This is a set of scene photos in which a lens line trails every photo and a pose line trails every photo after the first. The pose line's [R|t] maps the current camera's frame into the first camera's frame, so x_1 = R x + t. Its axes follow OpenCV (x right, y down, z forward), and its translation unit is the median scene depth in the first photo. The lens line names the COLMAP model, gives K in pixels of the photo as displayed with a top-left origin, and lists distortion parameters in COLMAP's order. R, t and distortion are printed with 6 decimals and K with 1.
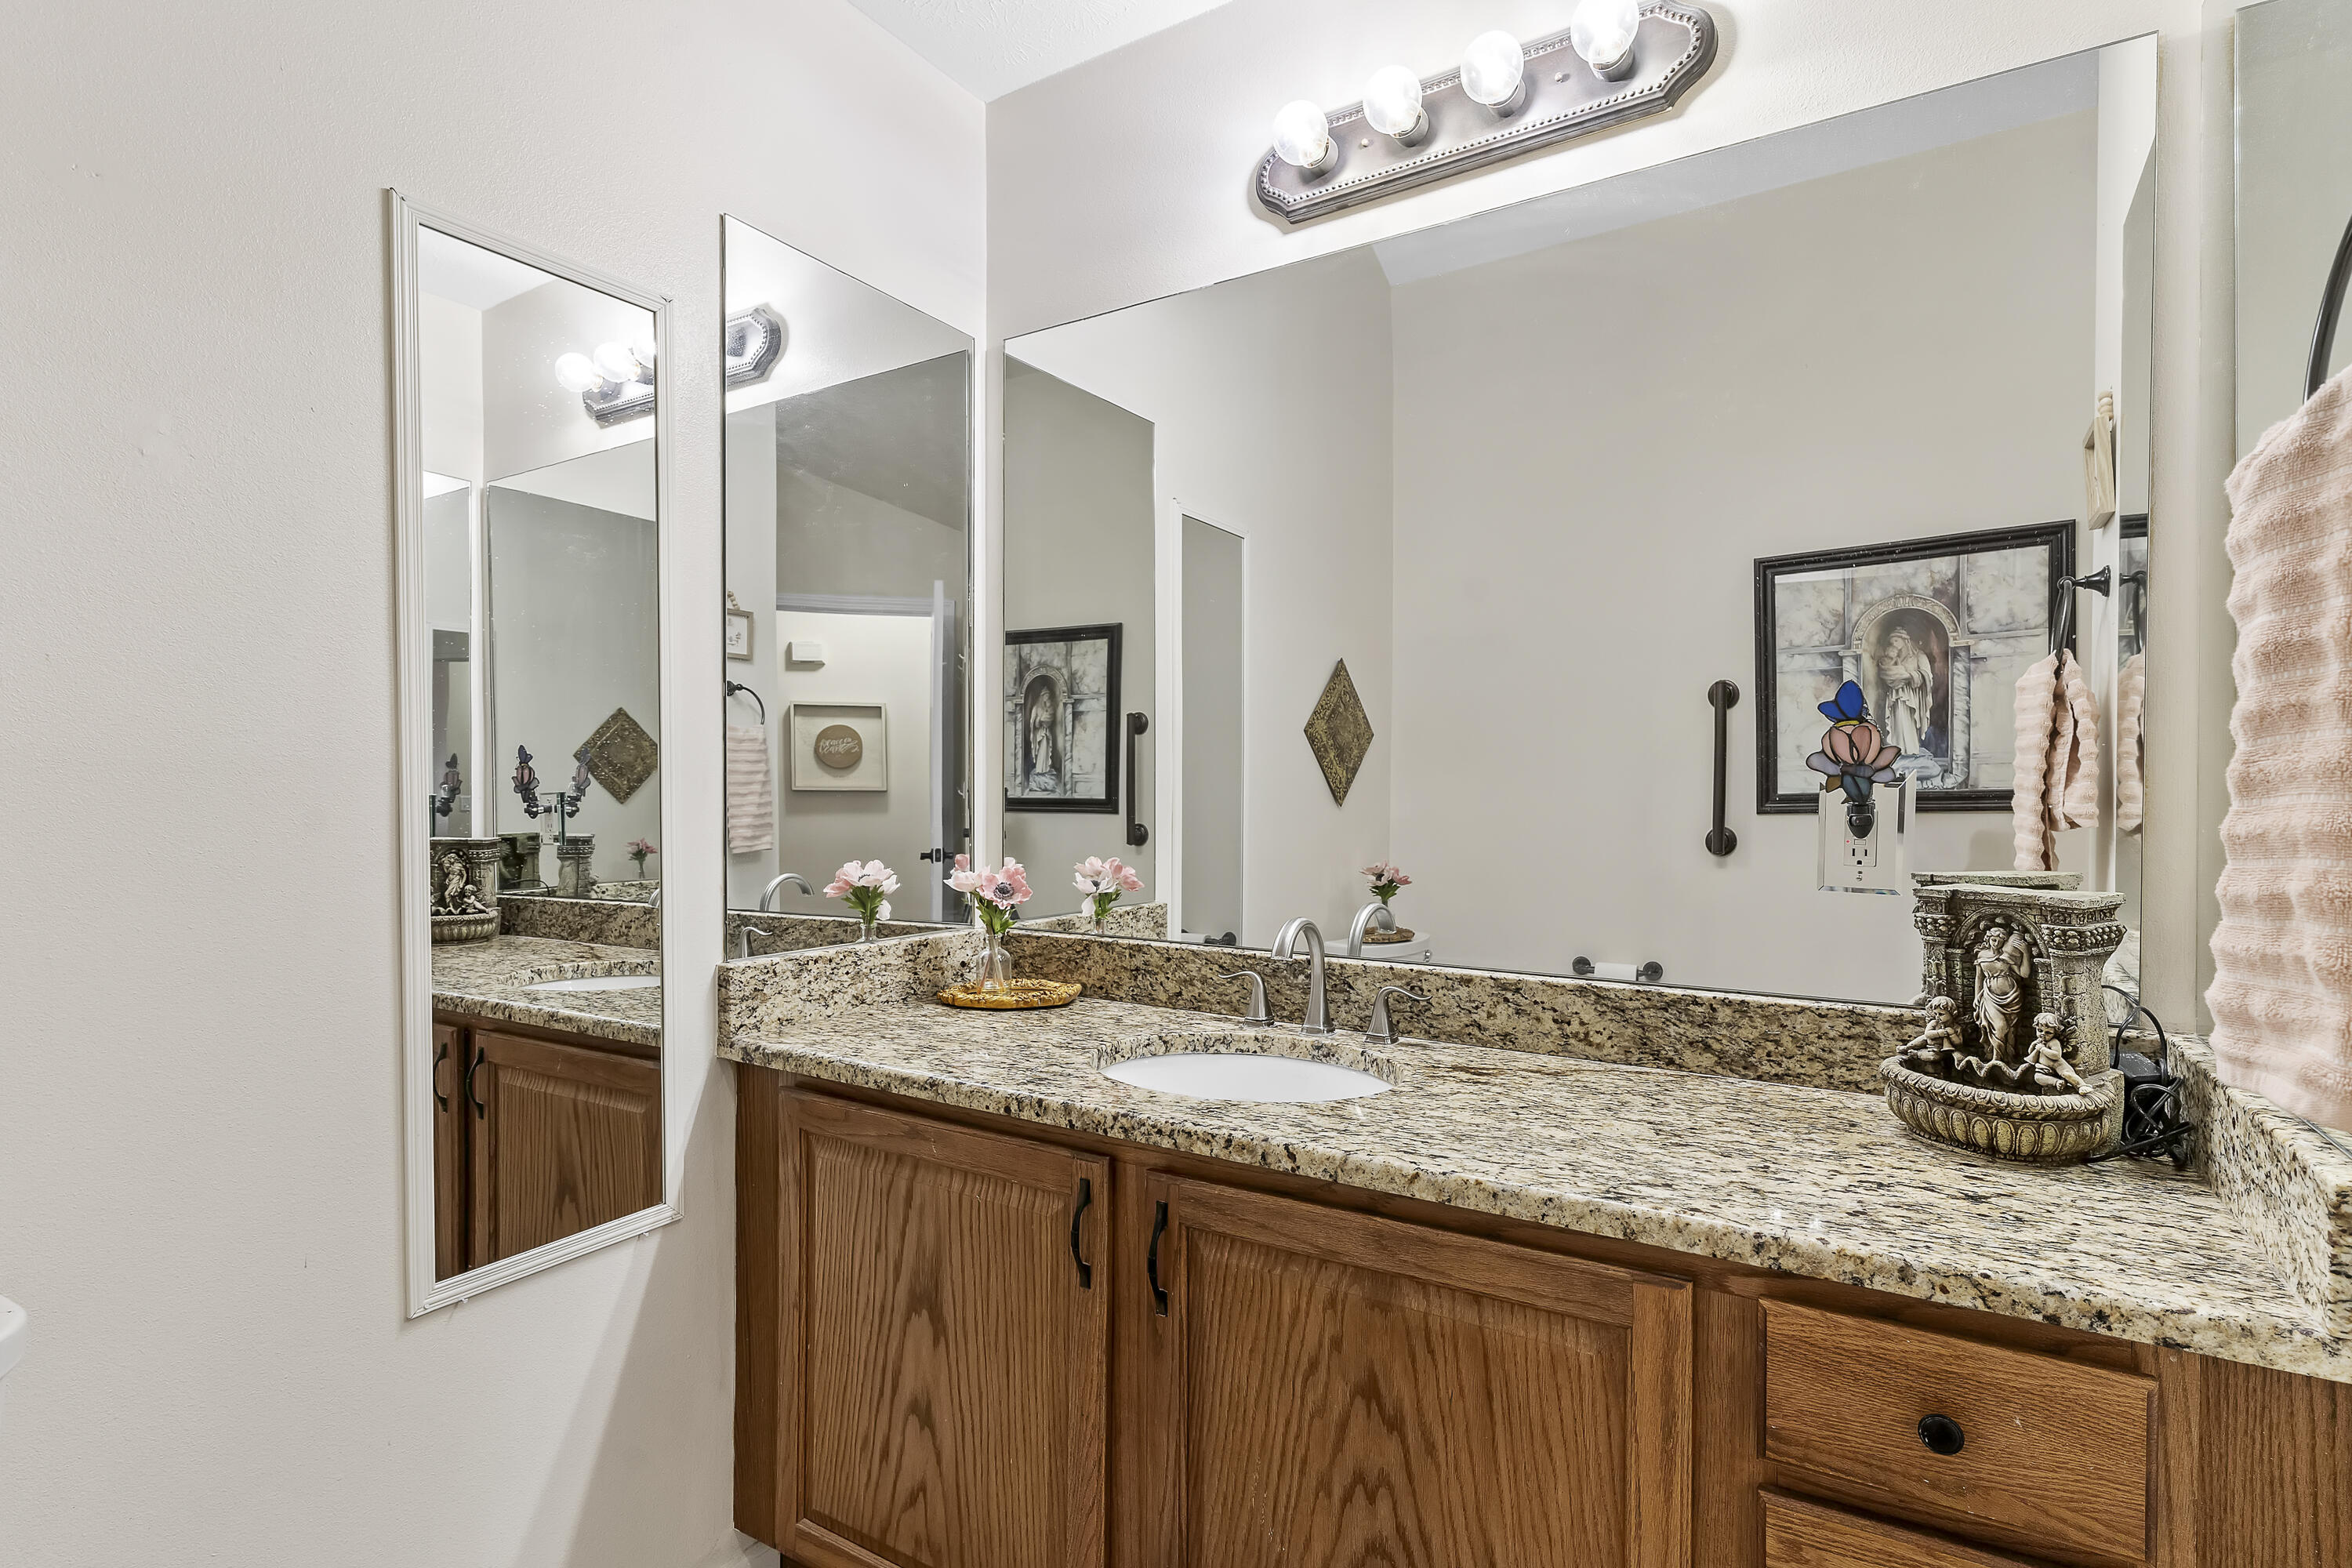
lens RADIAL K [[1129.4, 0, 1191.9], [0, 1129.4, 809.7], [0, 0, 1]] dist [-0.000498, -0.000363]
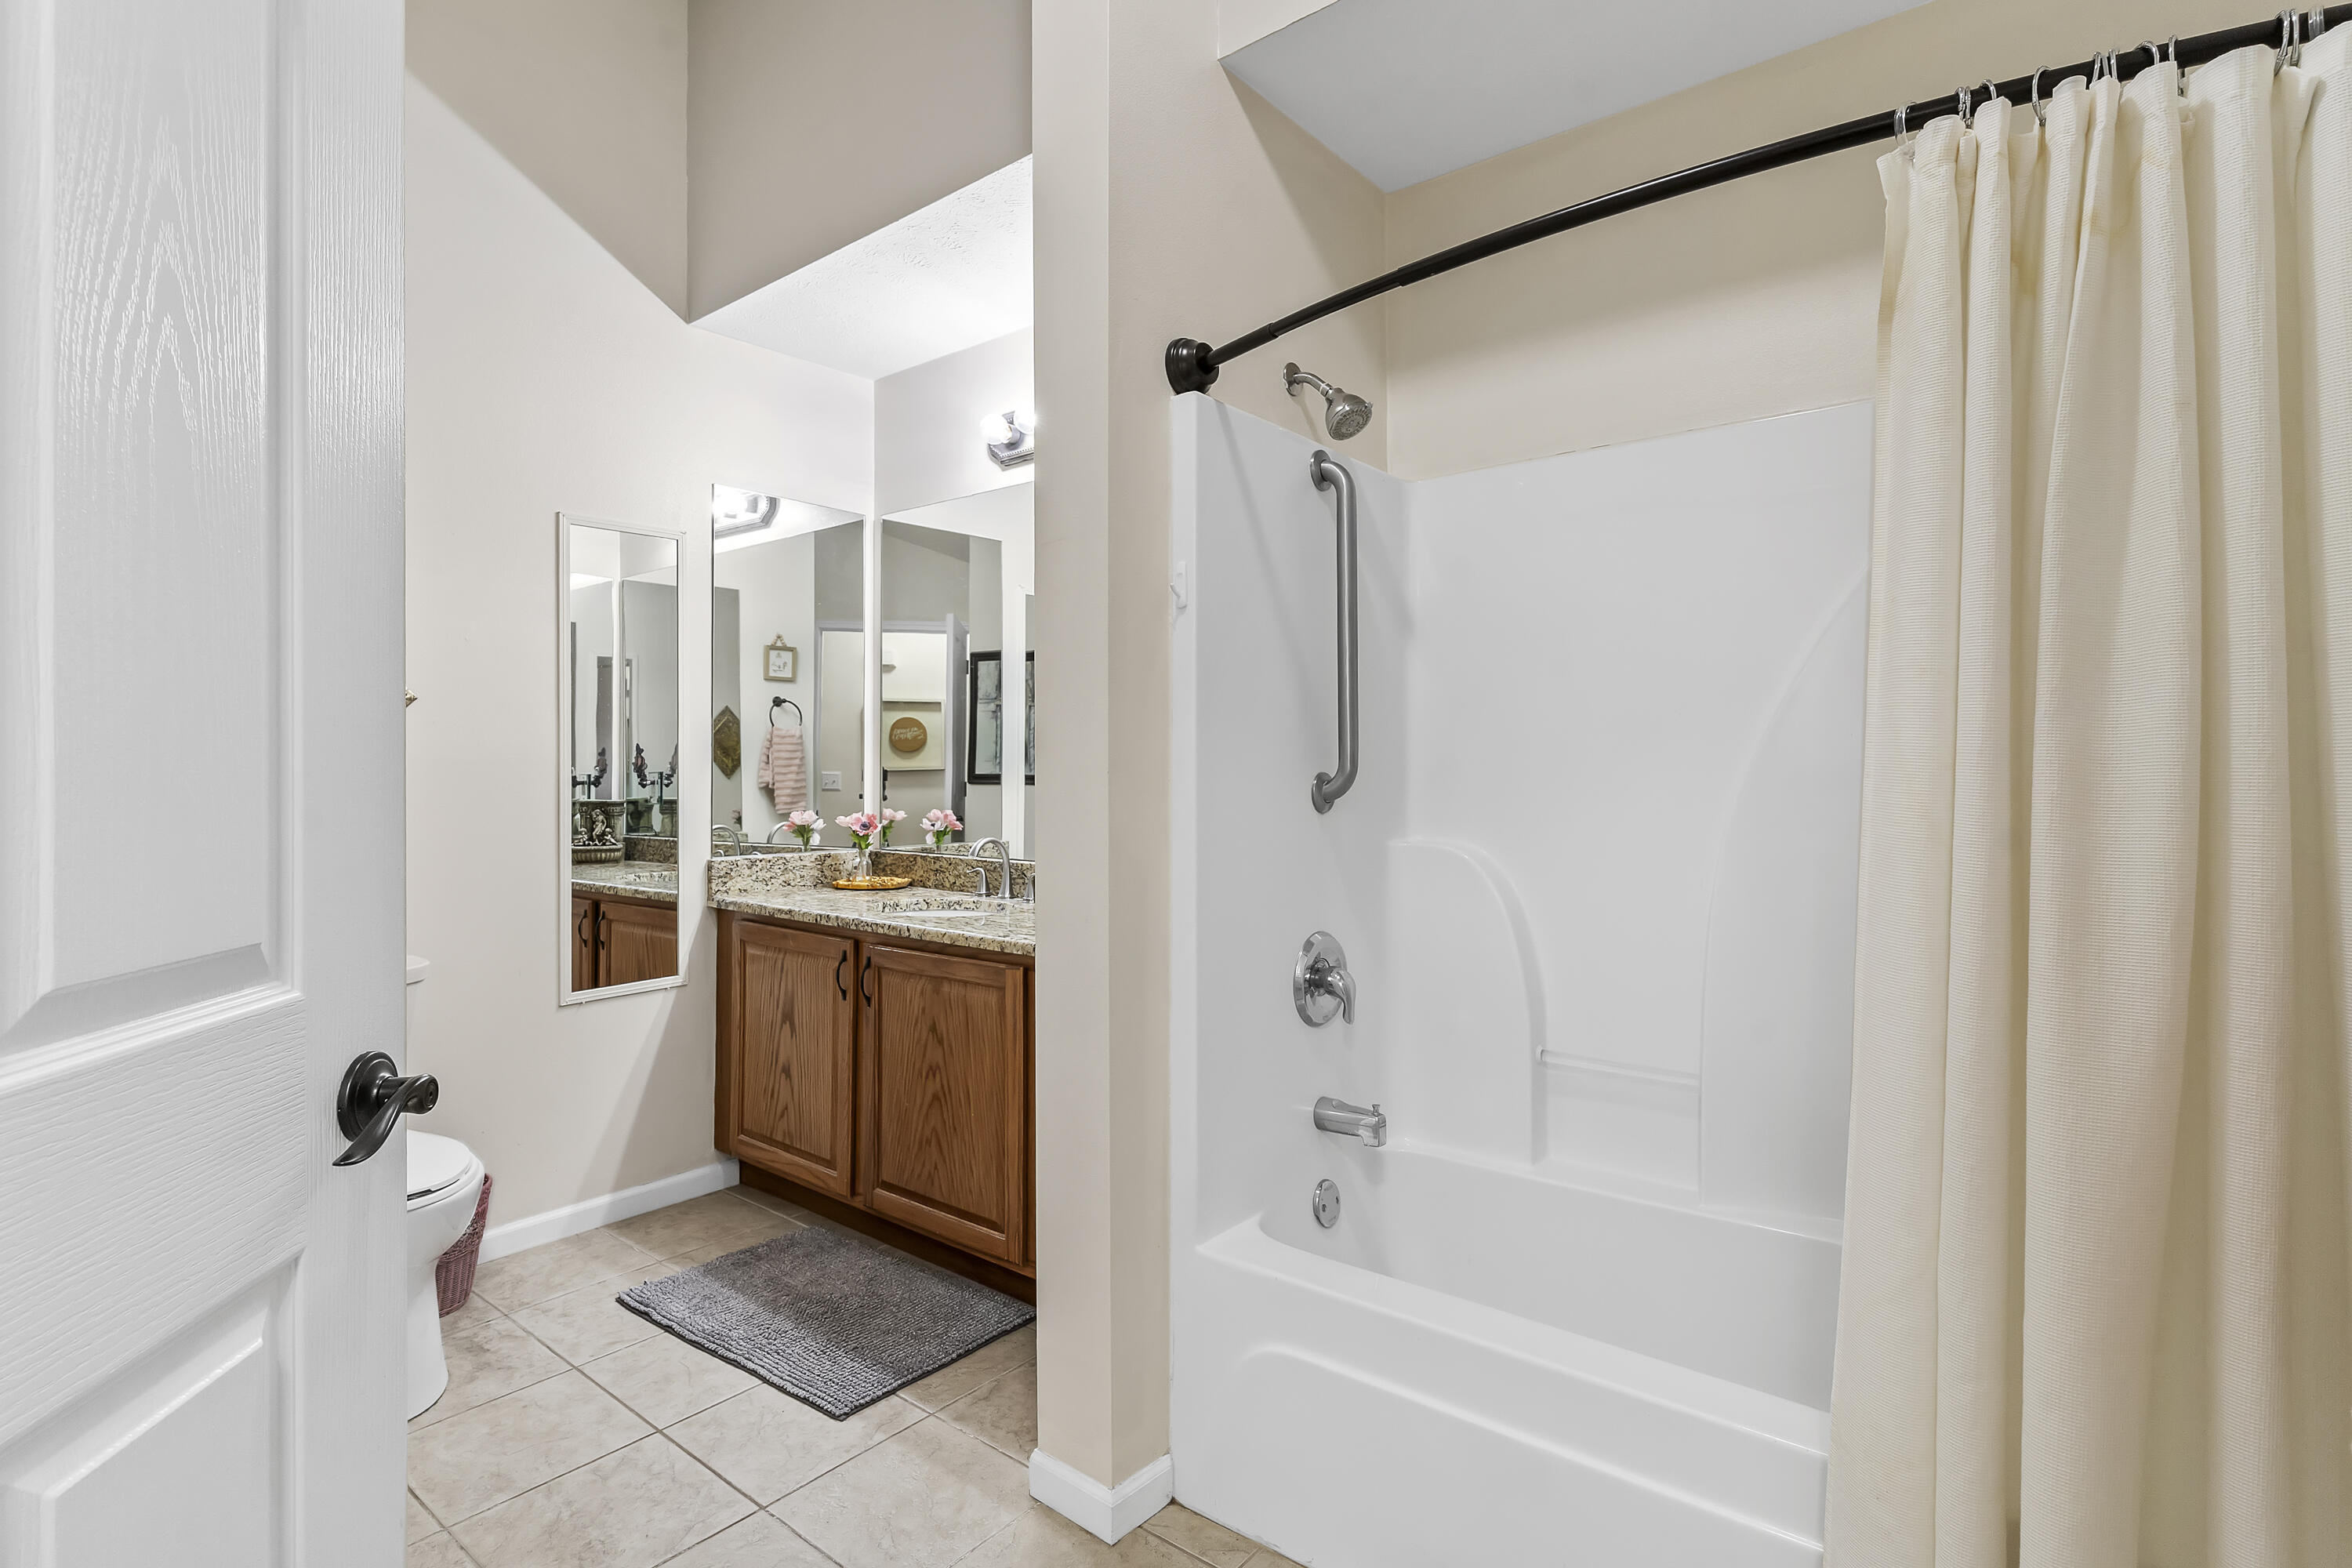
lens RADIAL K [[1129.4, 0, 1163.4], [0, 1129.4, 763.6], [0, 0, 1]] dist [-0.000498, -0.000363]
pose [[0.990221, -0.001402, -0.139501, 0.572477], [-0.001500, 0.999785, -0.020697, 0.007847], [0.139500, 0.020704, 0.990006, -0.754130]]
